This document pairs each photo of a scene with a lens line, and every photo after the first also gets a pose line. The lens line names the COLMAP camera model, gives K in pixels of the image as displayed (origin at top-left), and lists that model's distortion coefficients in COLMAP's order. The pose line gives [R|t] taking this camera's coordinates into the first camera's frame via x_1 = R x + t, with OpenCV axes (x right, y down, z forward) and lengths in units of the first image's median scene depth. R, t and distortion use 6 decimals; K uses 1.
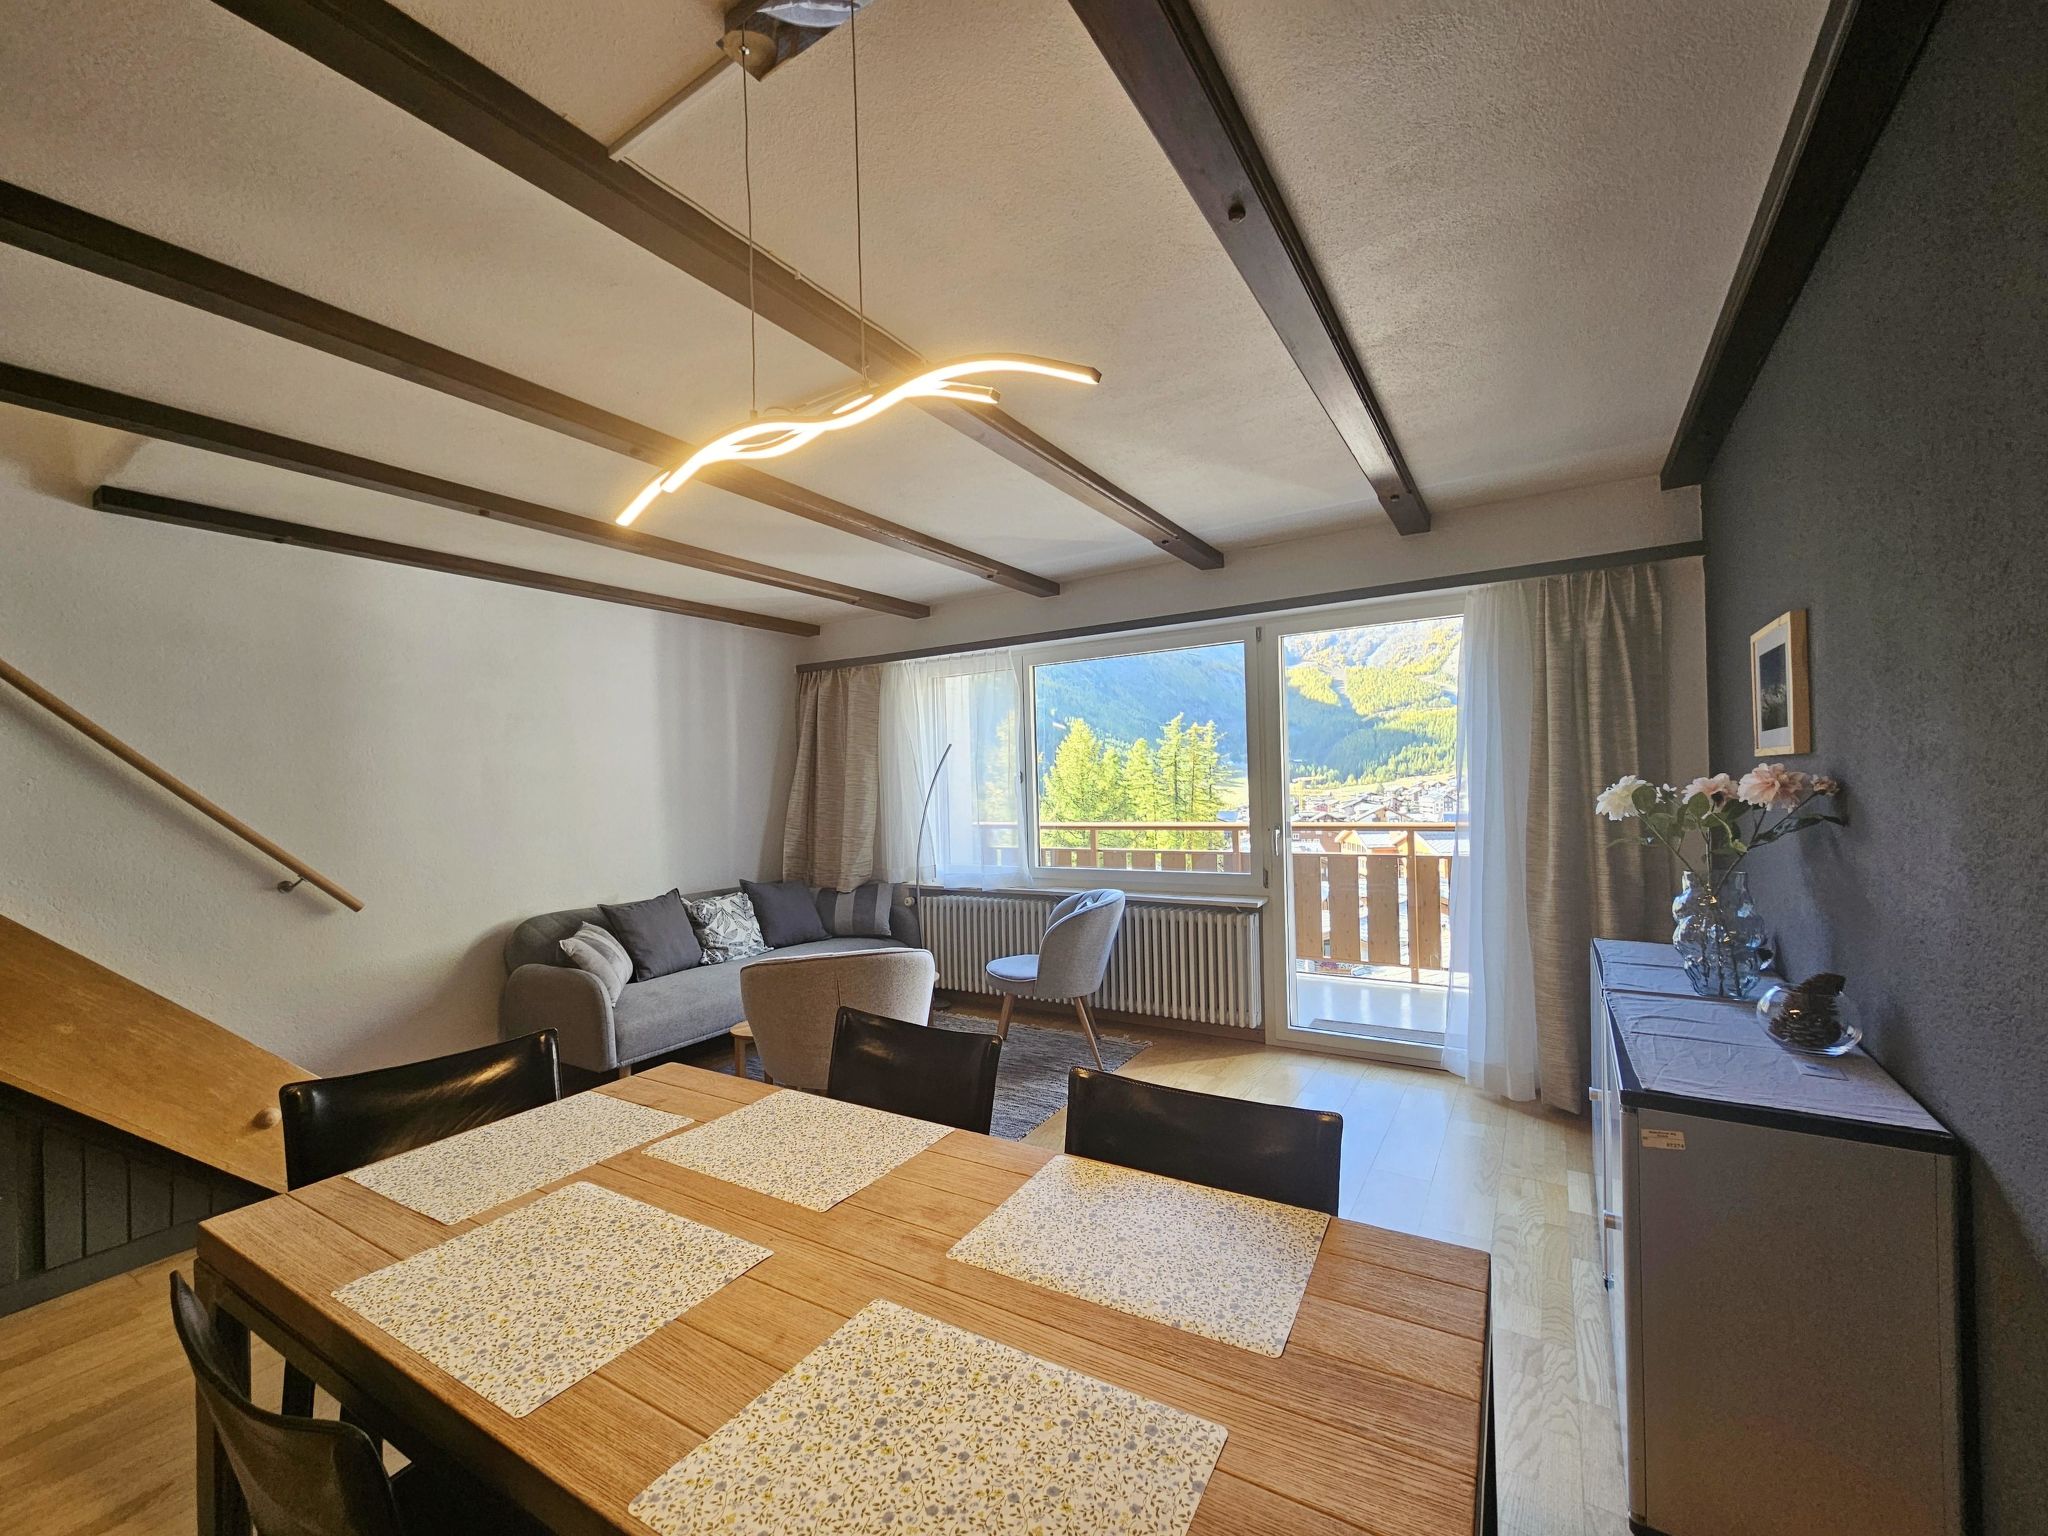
lens RADIAL K [[846.6, 0, 994.3], [0, 846.6, 777.0], [0, 0, 1]] dist [0.000212, 0.000915]
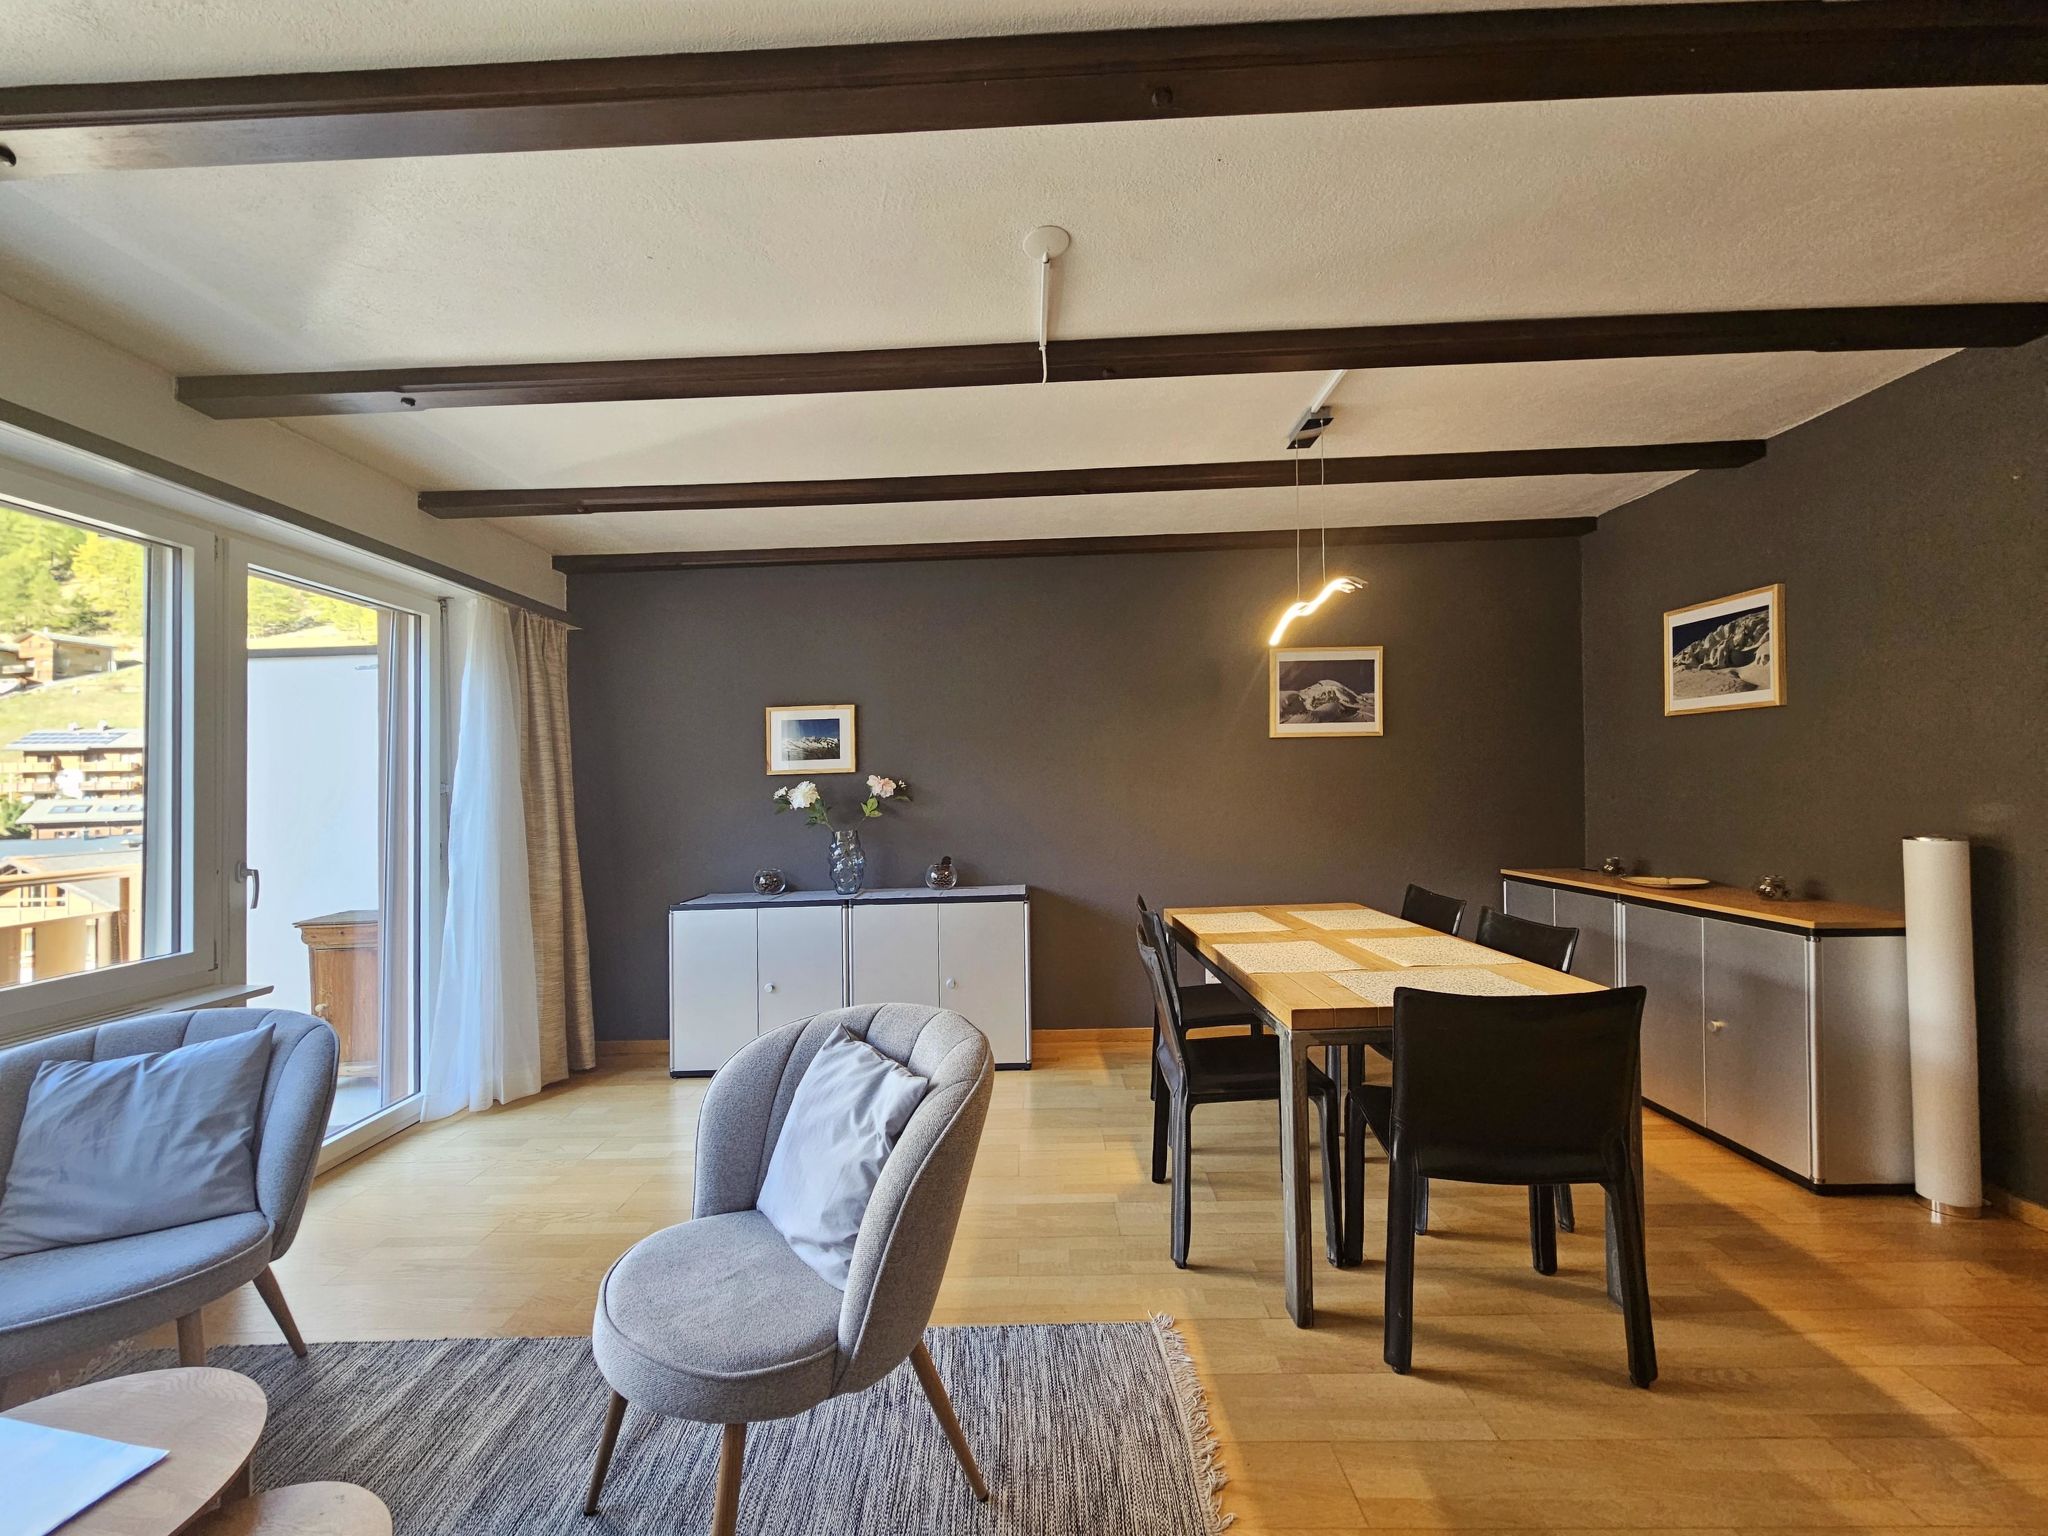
lens RADIAL K [[846.6, 0, 1002.3], [0, 846.6, 767.8], [0, 0, 1]] dist [0.000212, 0.000915]
pose [[-0.527547, 0.065205, 0.847020, -0.516498], [0.035184, 0.997872, -0.054905, 0.043383], [-0.848797, 0.000836, -0.528719, 0.877327]]
